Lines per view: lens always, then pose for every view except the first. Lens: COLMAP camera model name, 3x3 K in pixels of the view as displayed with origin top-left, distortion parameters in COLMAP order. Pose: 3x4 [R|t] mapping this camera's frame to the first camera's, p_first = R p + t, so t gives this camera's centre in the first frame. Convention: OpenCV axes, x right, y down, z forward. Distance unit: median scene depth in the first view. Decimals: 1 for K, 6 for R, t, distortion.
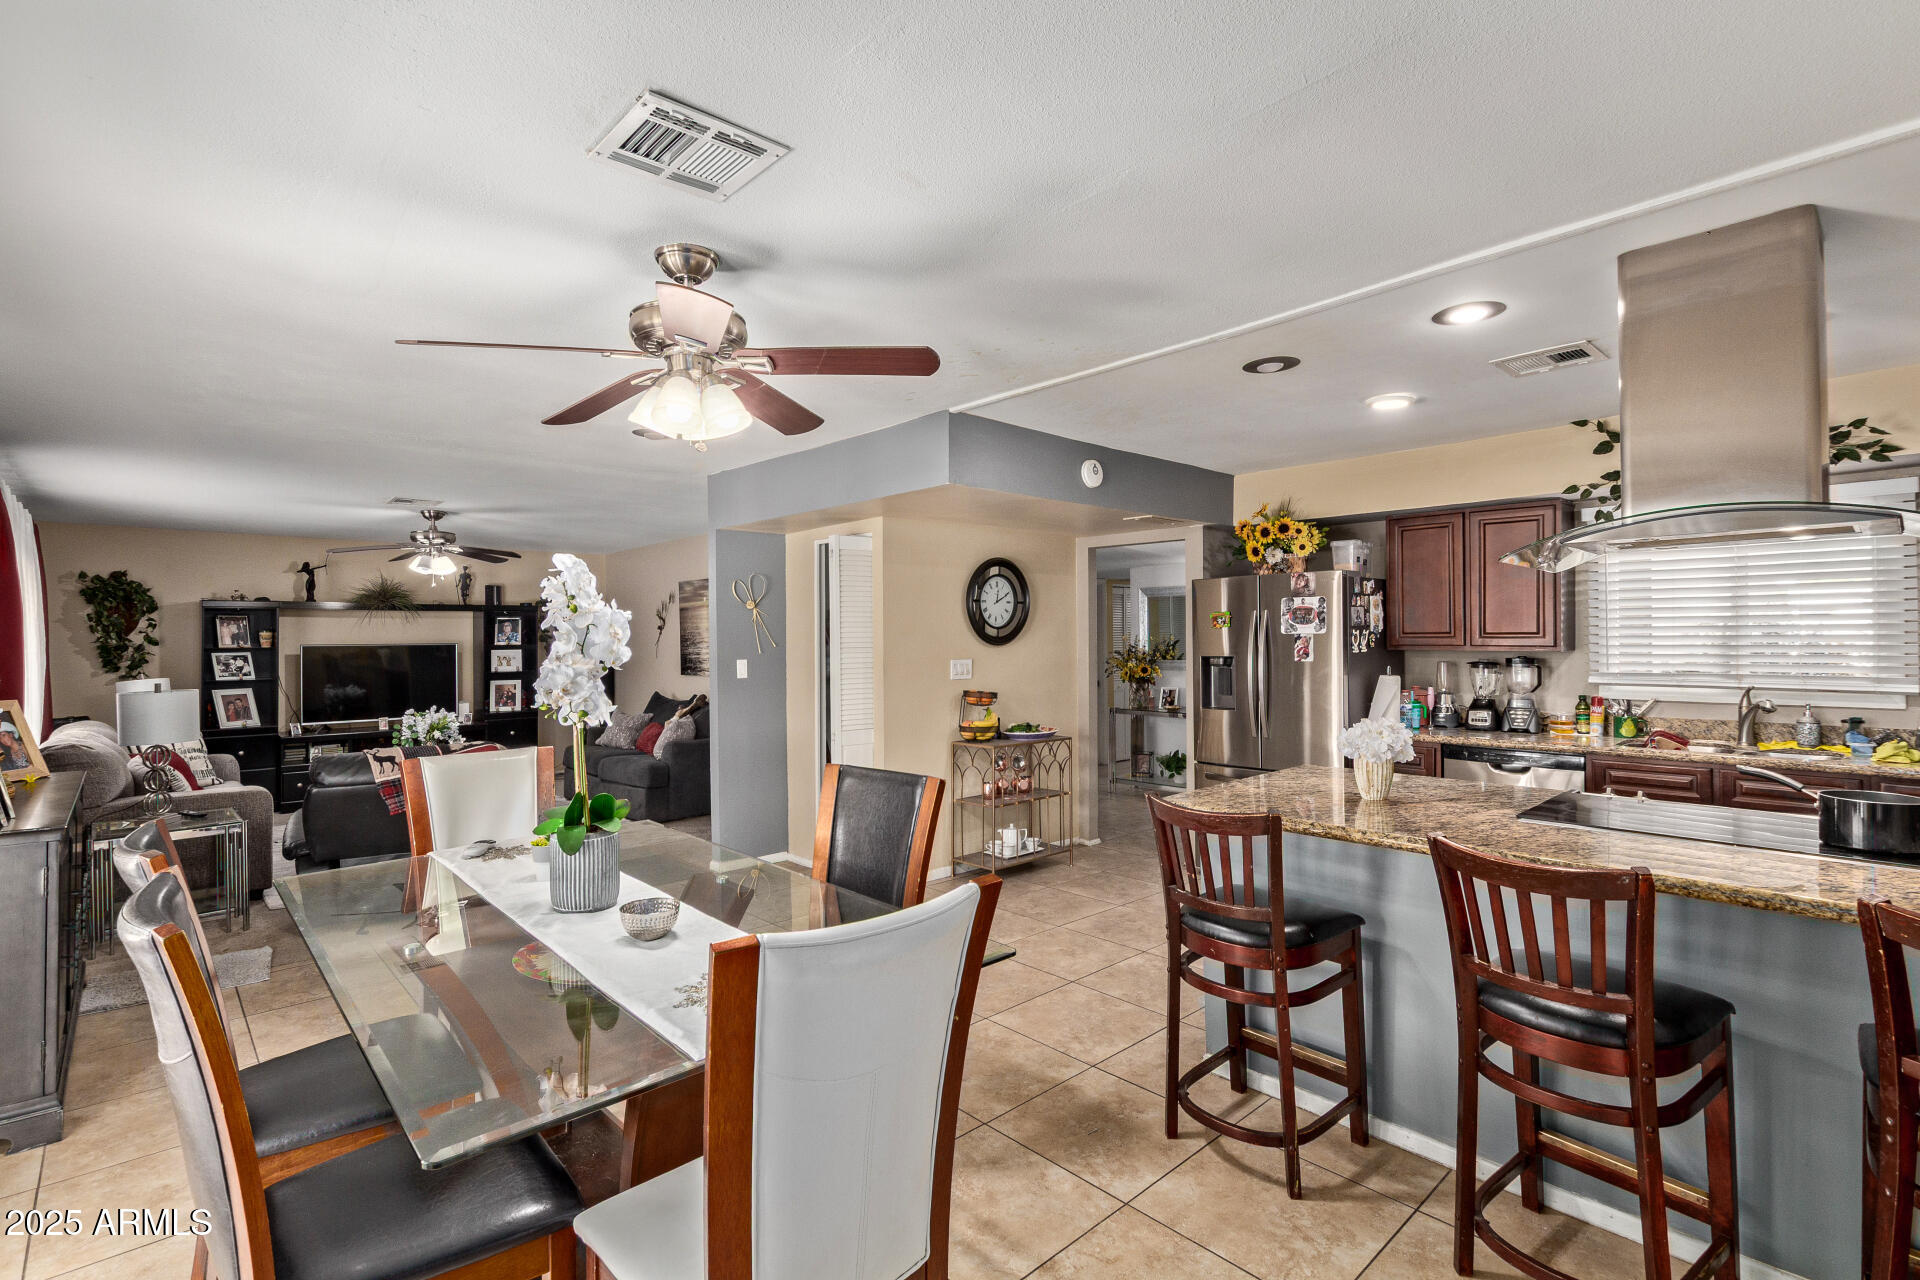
lens RADIAL K [[882.4, 0, 960.0], [0, 882.4, 640.0], [0, 0, 1]] dist [0.000670, -0.000199]
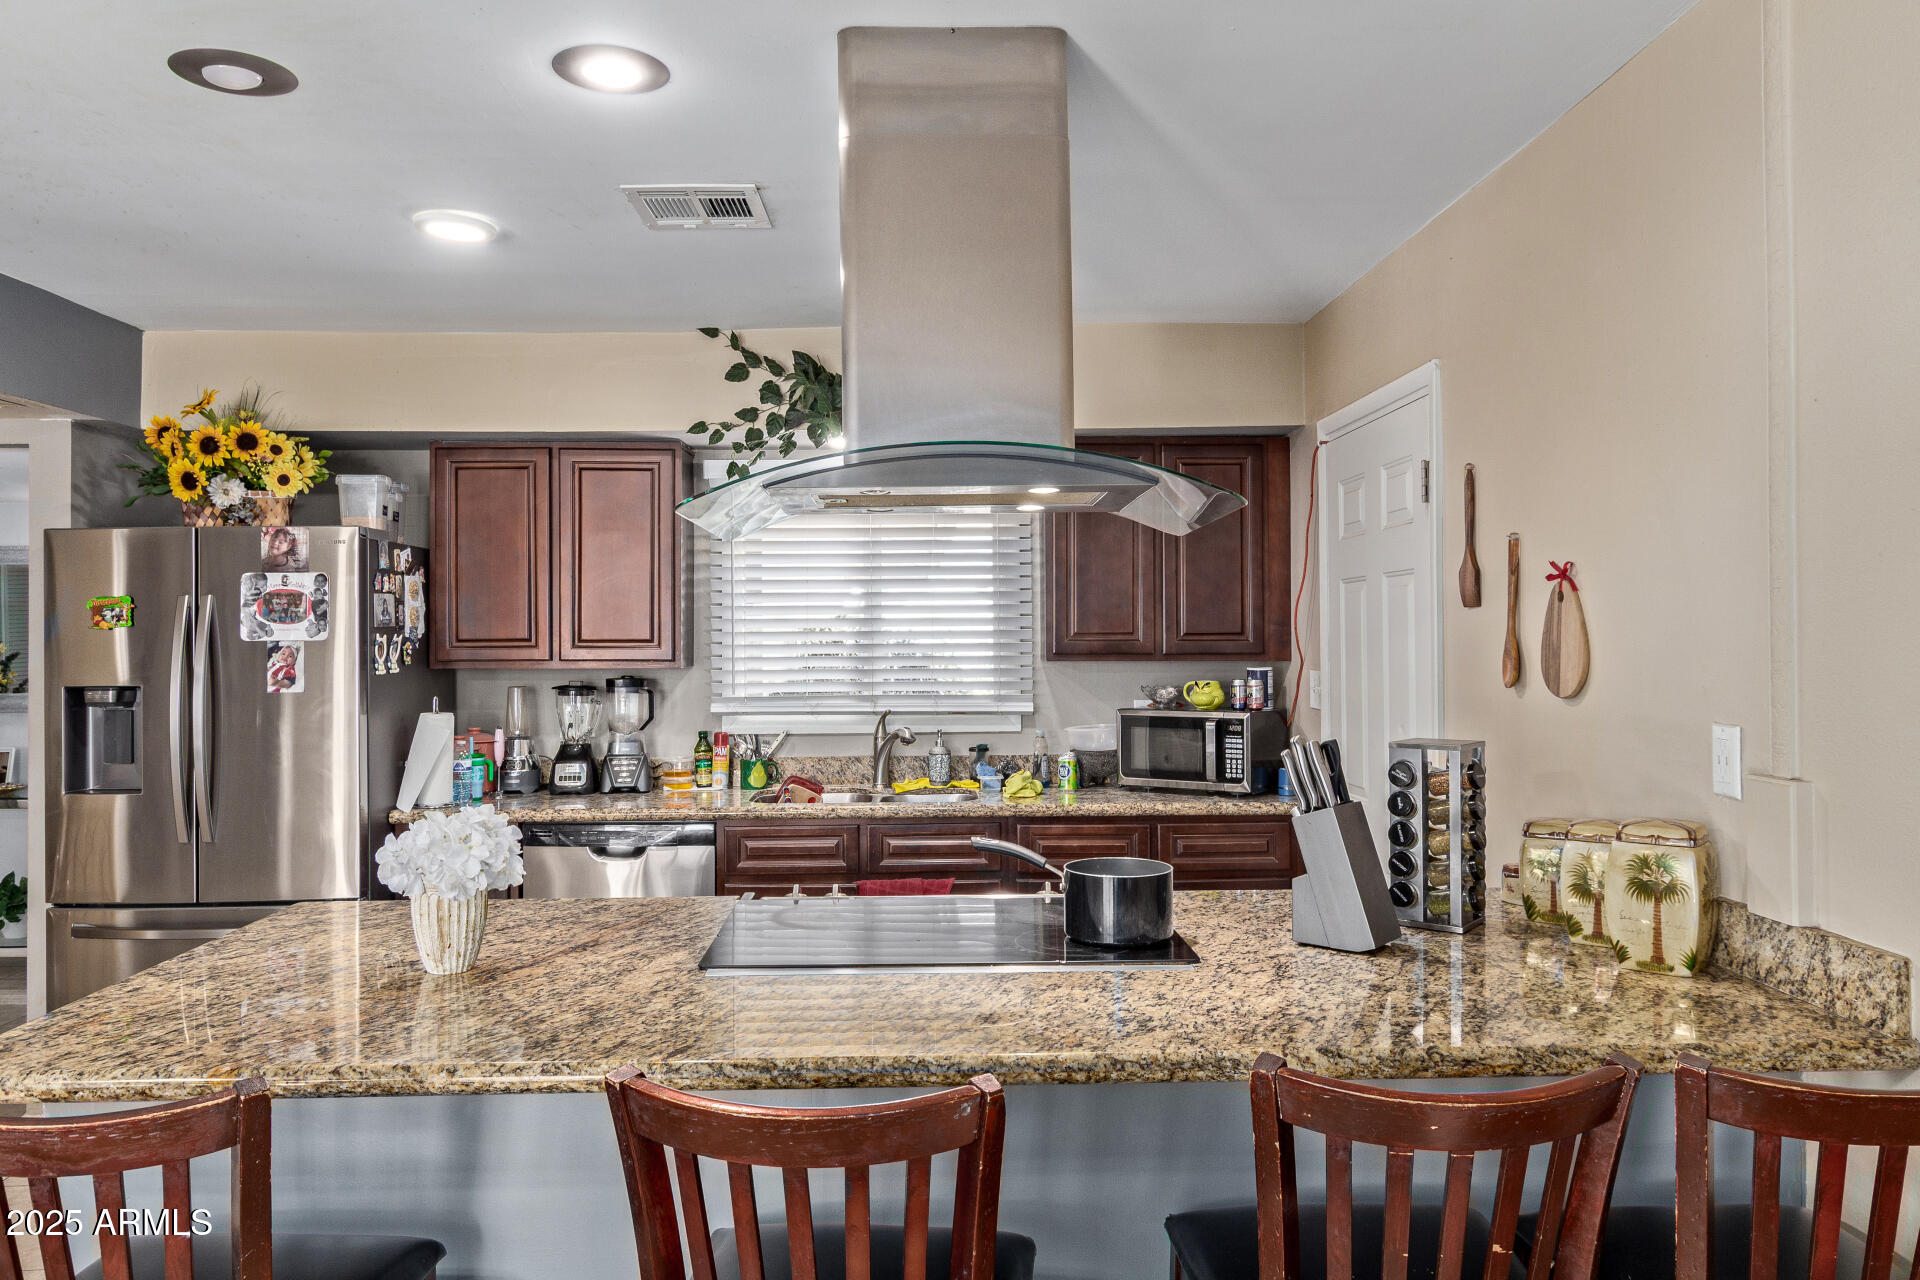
lens RADIAL K [[1374.6, 0, 958.9], [0, 1374.6, 619.7], [0, 0, 1]] dist [0.000968, 0.003074]
pose [[0.668490, 0.013467, 0.743599, 0.041895], [0.003608, 0.999766, -0.021350, -0.000749], [-0.743712, 0.016955, 0.668285, 0.137725]]
